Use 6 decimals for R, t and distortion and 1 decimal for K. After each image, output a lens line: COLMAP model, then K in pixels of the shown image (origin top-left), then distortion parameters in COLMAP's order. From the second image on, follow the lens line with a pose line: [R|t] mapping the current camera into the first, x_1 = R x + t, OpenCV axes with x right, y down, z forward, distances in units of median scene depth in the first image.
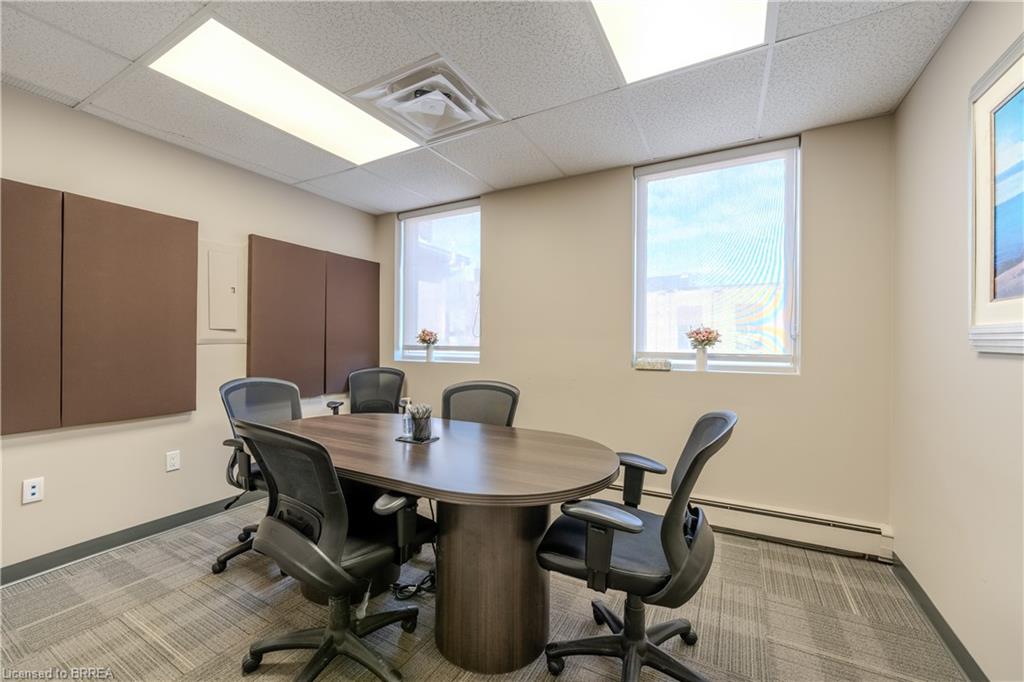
lens RADIAL K [[409.2, 0, 515.6], [0, 409.2, 340.6], [0, 0, 1]] dist [-0.002484, -0.000138]
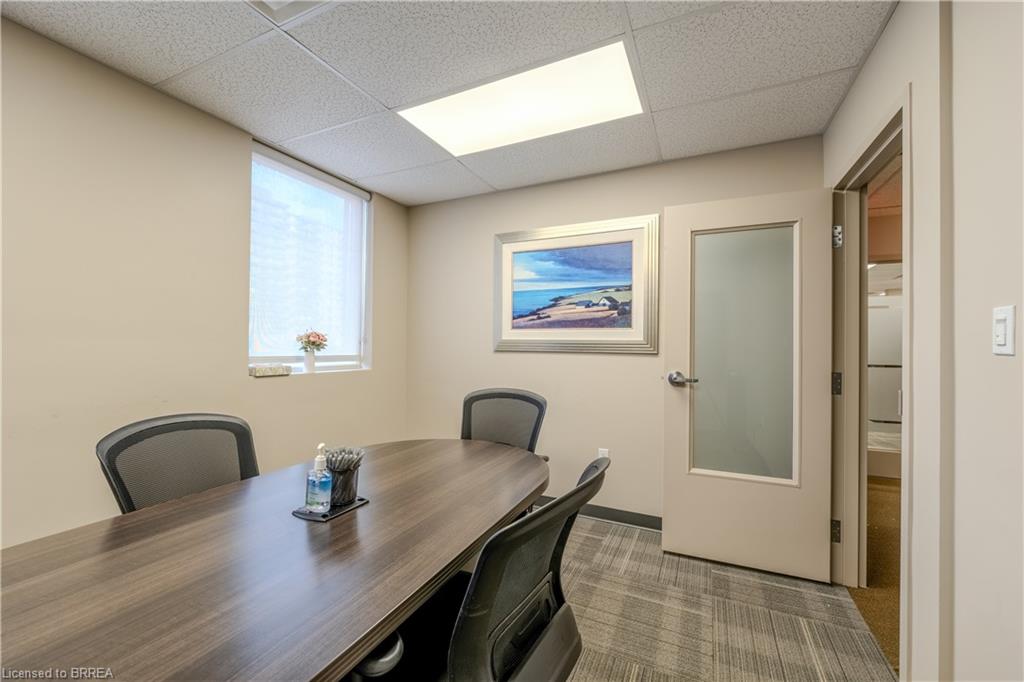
lens RADIAL K [[409.2, 0, 516.9], [0, 409.2, 344.4], [0, 0, 1]] dist [-0.002484, -0.000138]
pose [[-0.052597, 0.004718, 0.998605, -0.621762], [-0.007751, 0.999957, -0.005133, 0.002630], [-0.998586, -0.008010, -0.052558, 0.528833]]
